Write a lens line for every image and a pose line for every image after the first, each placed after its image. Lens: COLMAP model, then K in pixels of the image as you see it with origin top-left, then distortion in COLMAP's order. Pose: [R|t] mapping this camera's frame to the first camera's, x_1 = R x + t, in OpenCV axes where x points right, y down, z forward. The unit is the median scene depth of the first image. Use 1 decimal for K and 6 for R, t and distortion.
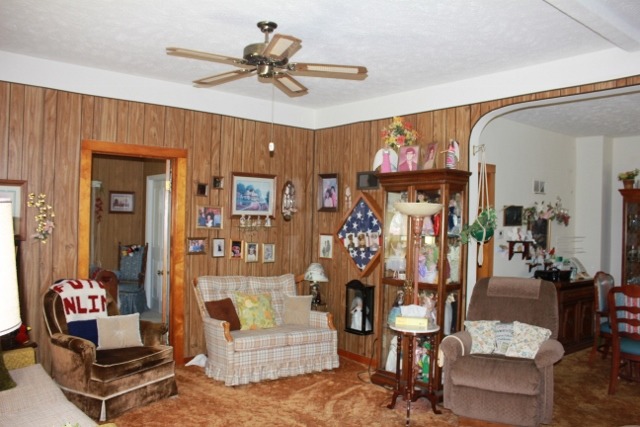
lens RADIAL K [[530.7, 0, 320.0], [0, 530.7, 213.5], [0, 0, 1]] dist [-0.169201, 0.179880]
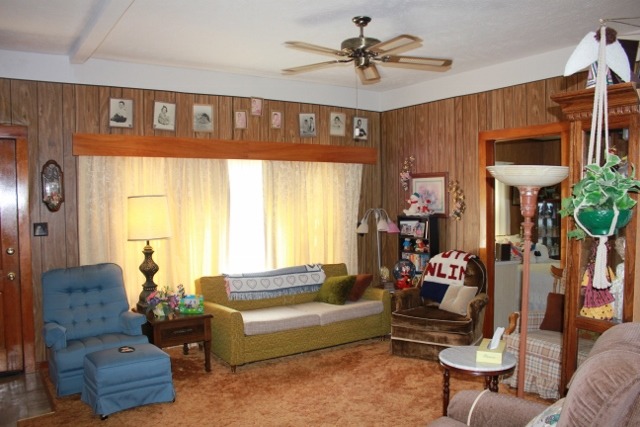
lens RADIAL K [[530.7, 0, 320.0], [0, 530.7, 213.5], [0, 0, 1]] dist [-0.169201, 0.179880]
pose [[-0.080145, 0.008575, -0.996746, 0.779731], [0.016637, 0.999835, 0.007264, 0.025902], [0.996644, -0.016001, -0.080274, 0.780573]]
